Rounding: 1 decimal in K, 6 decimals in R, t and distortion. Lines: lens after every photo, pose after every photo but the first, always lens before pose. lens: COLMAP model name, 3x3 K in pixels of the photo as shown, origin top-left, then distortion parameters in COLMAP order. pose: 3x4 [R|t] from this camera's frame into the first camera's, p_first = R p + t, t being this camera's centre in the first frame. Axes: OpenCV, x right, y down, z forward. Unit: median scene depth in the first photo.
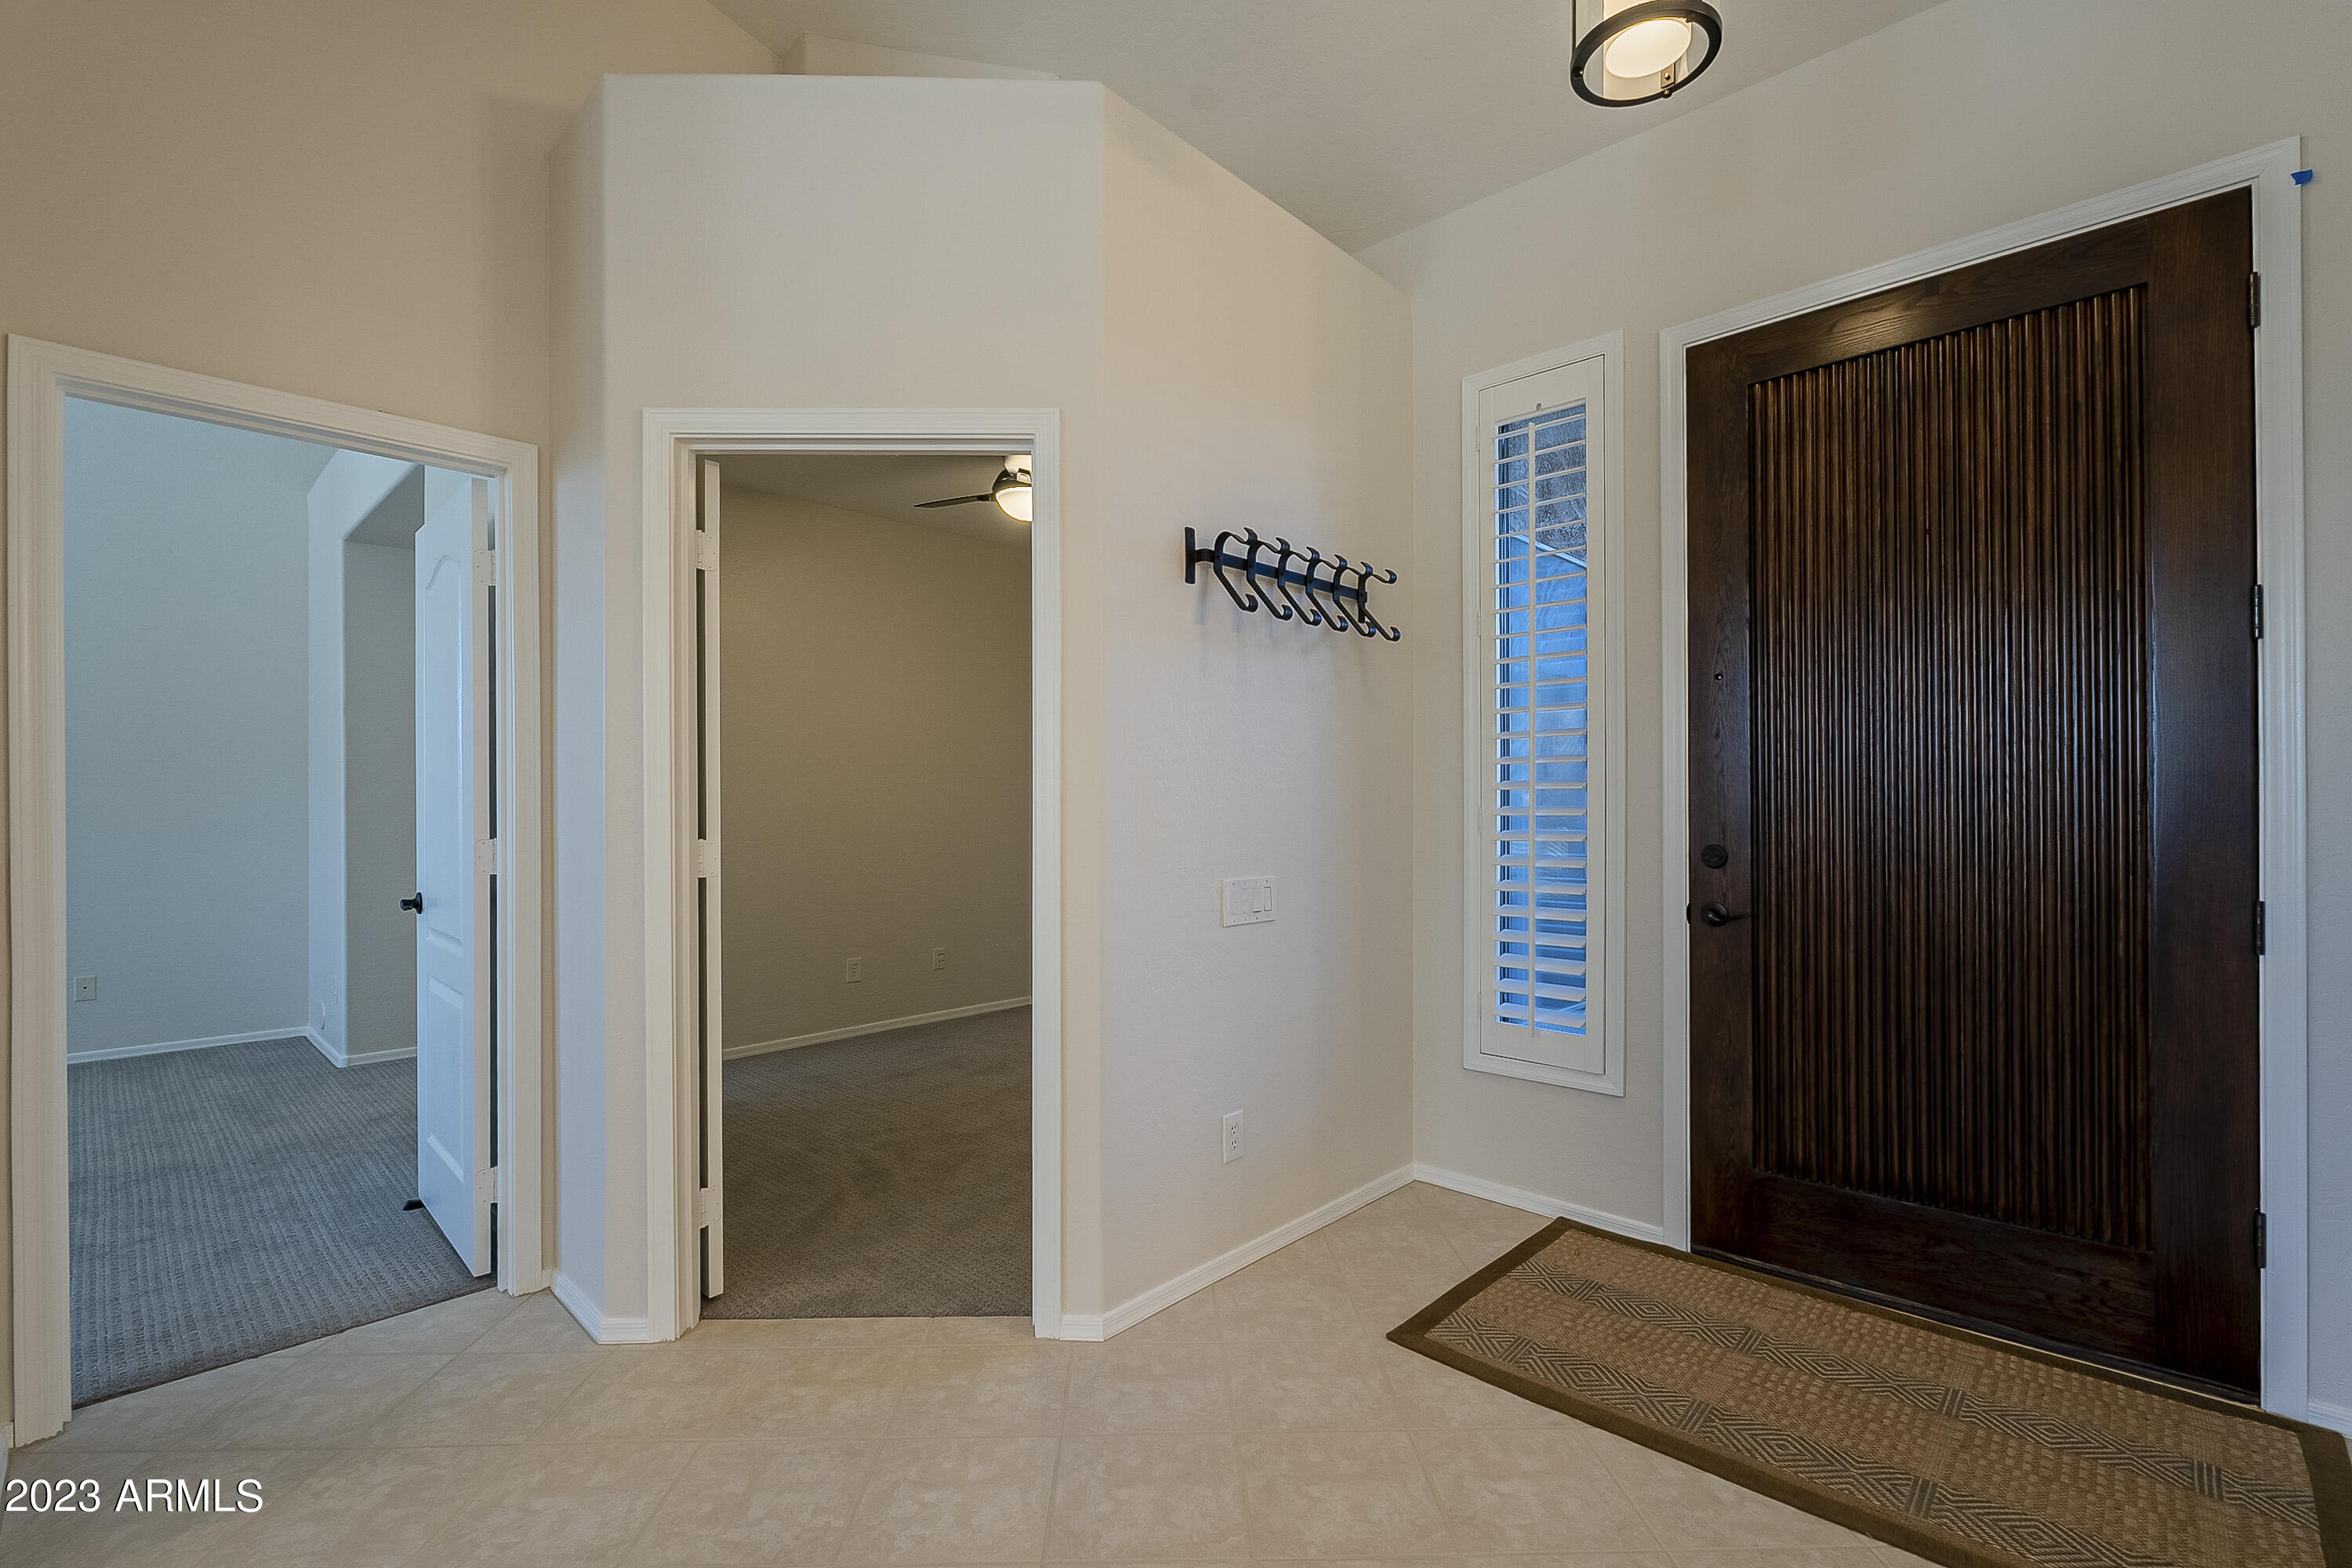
lens RADIAL K [[1037.0, 0, 1169.4], [0, 1037.0, 804.3], [0, 0, 1]] dist [-0.001743, 0.000174]
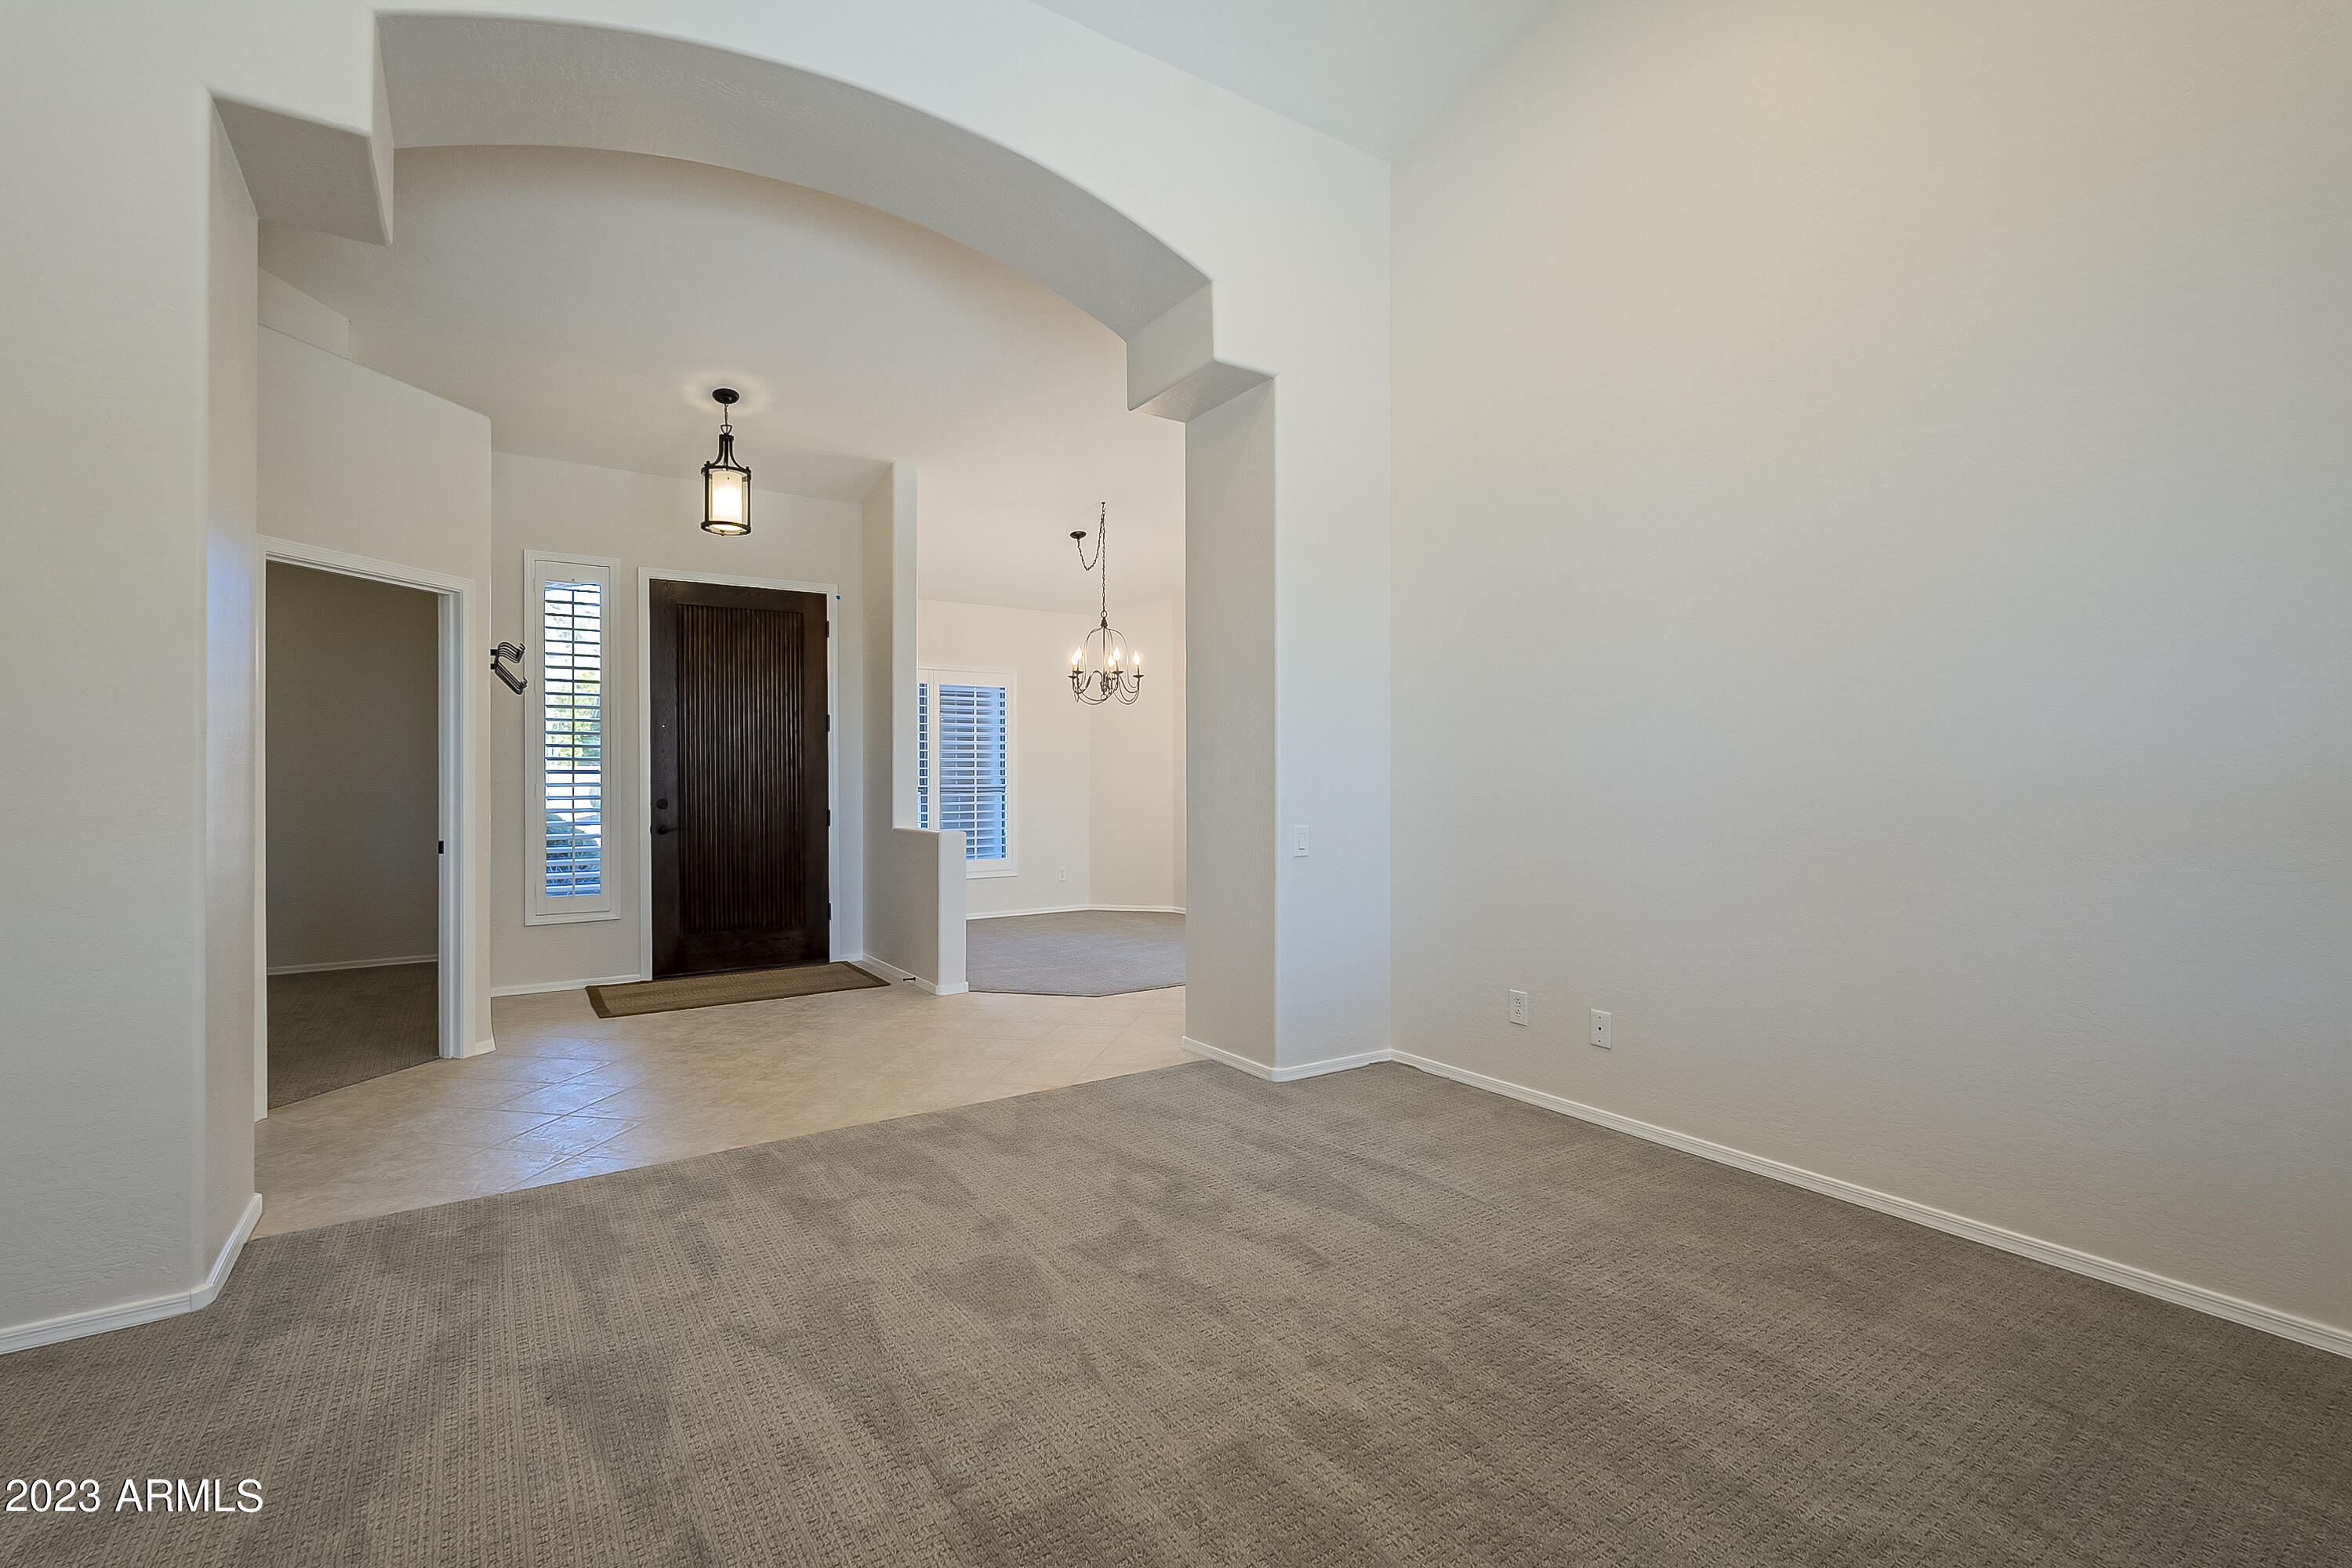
lens RADIAL K [[1033.1, 0, 1175.9], [0, 1033.1, 771.7], [0, 0, 1]] dist [-0.003395, 0.000259]
pose [[0.219412, 0.009042, 0.975590, -1.541704], [0.005559, 0.999929, -0.010518, 0.009573], [-0.975616, 0.007731, 0.219346, -0.647247]]
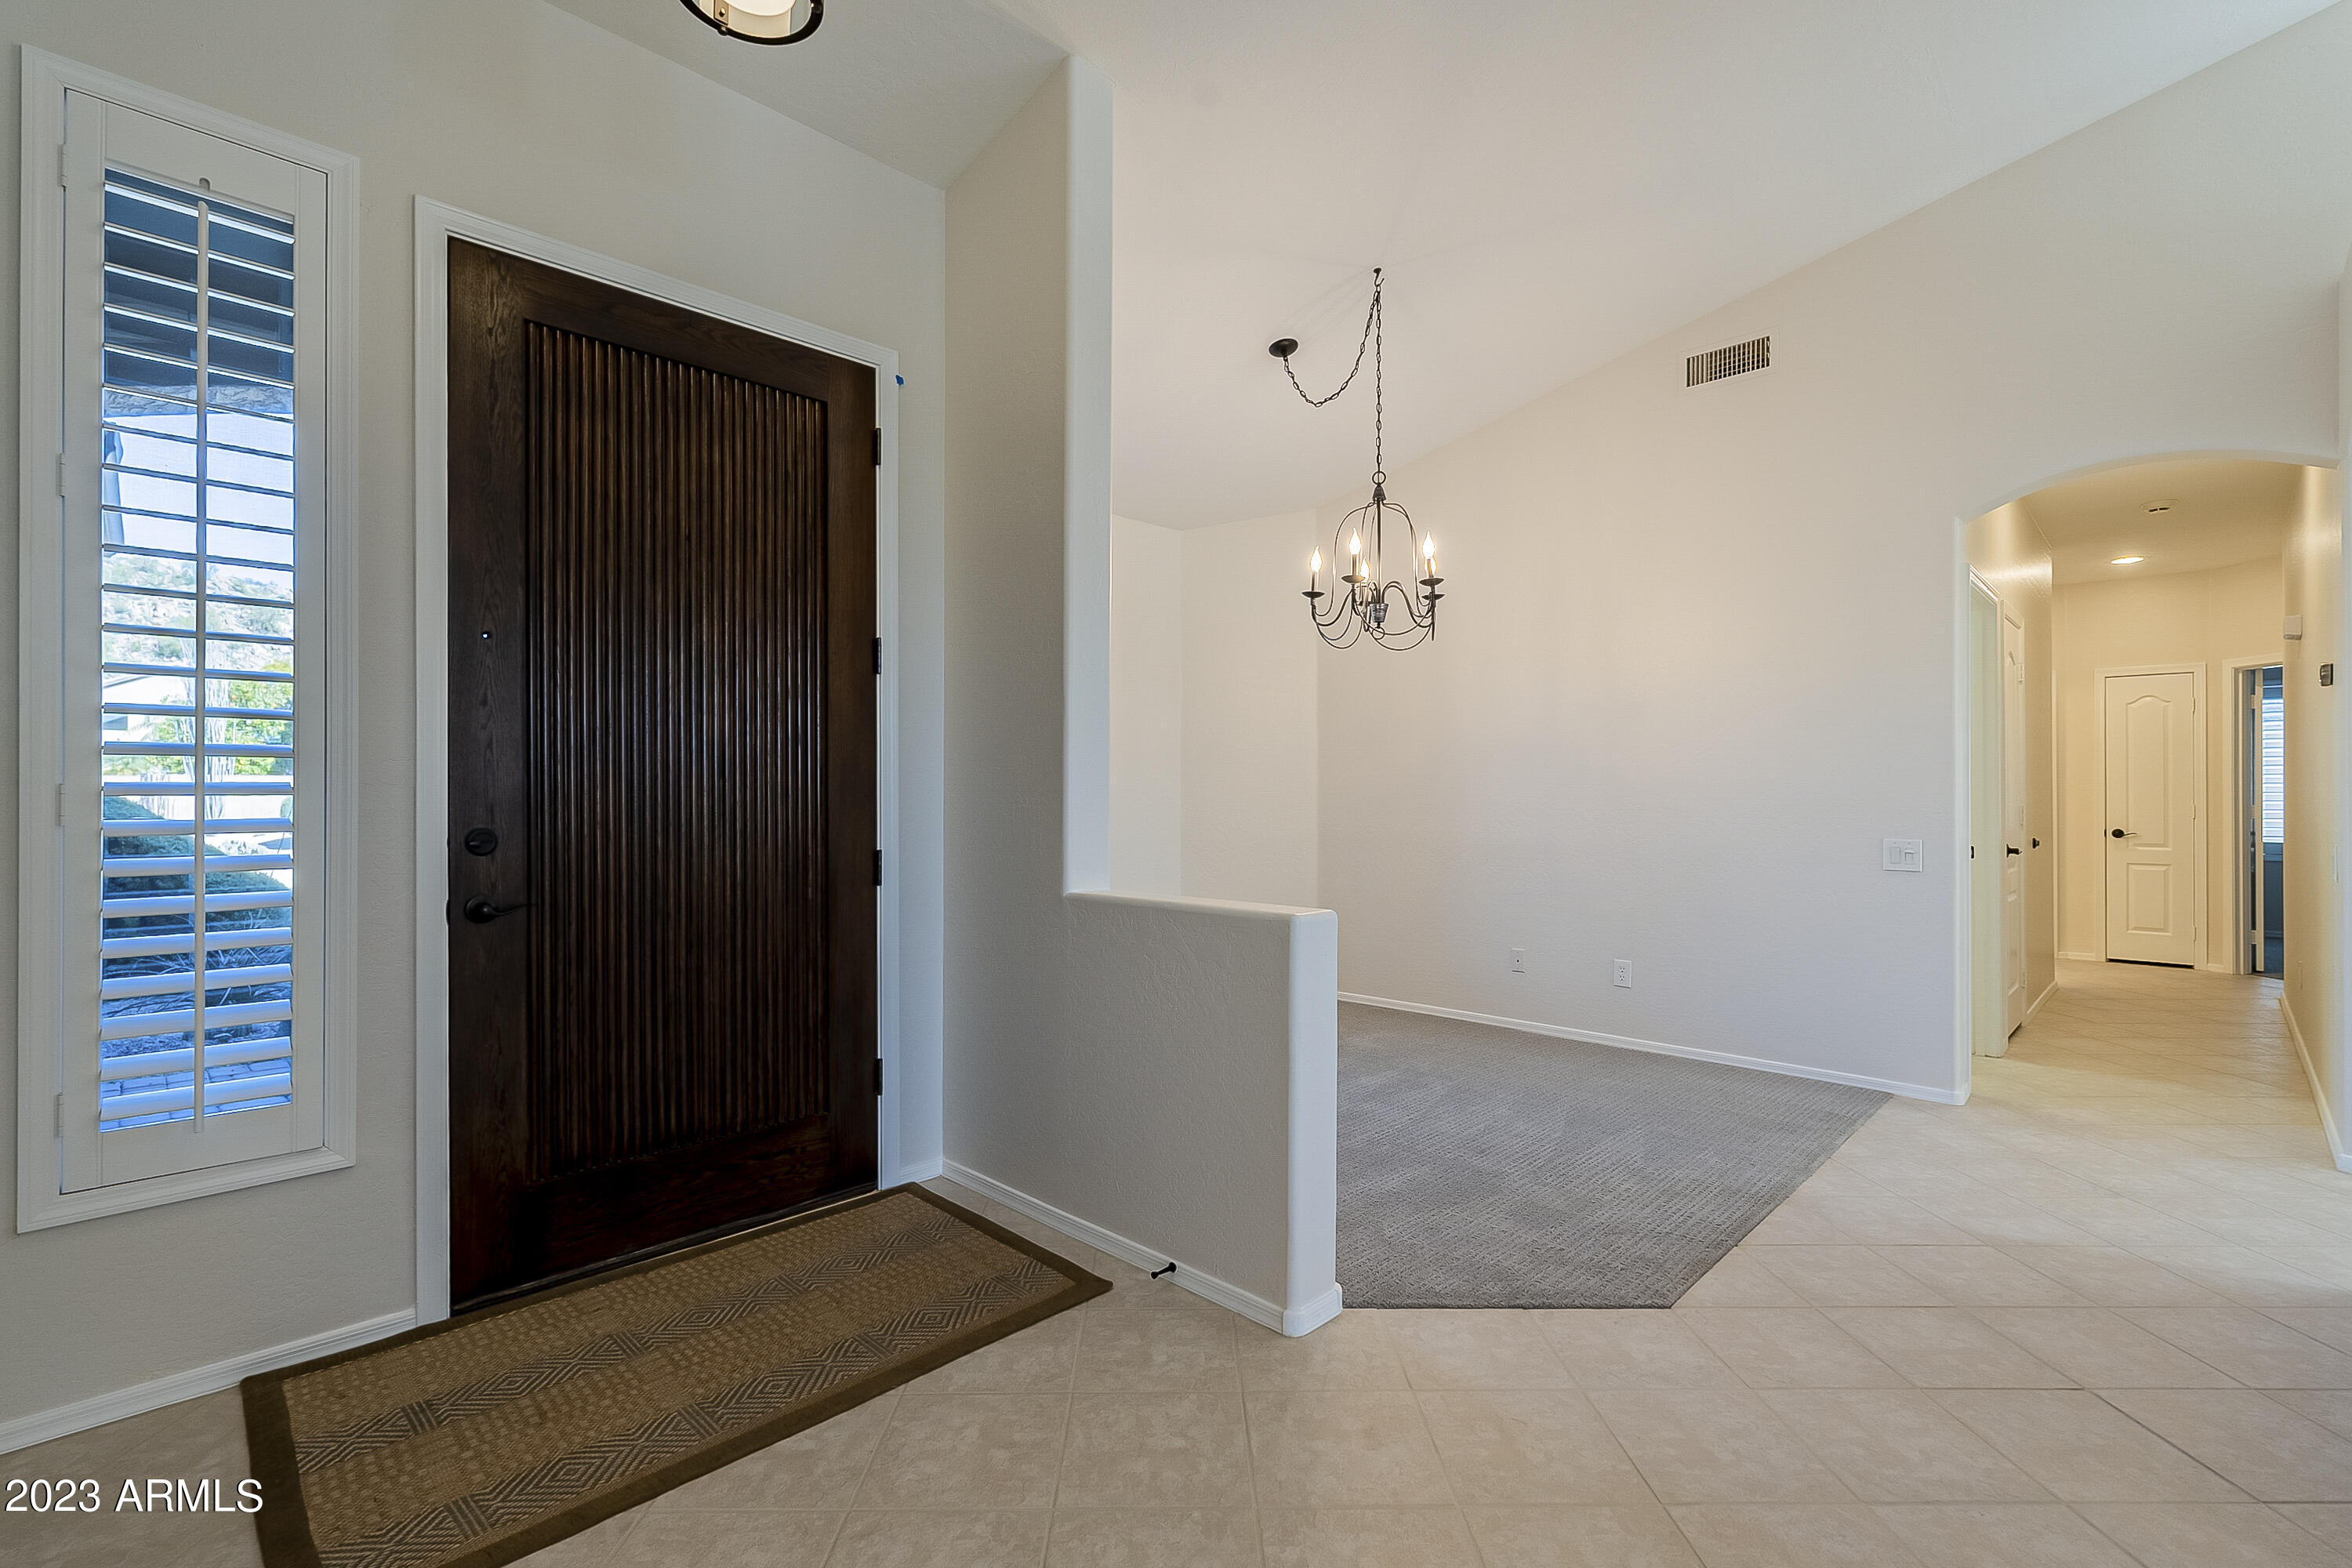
lens RADIAL K [[1044.2, 0, 1183.5], [0, 1044.2, 788.8], [0, 0, 1]] dist [0.000891, -0.000416]
pose [[0.025174, 0.004081, 0.999675, -0.351306], [-0.001786, 0.999990, -0.004037, 0.008755], [-0.999681, -0.001683, 0.025181, 0.417096]]
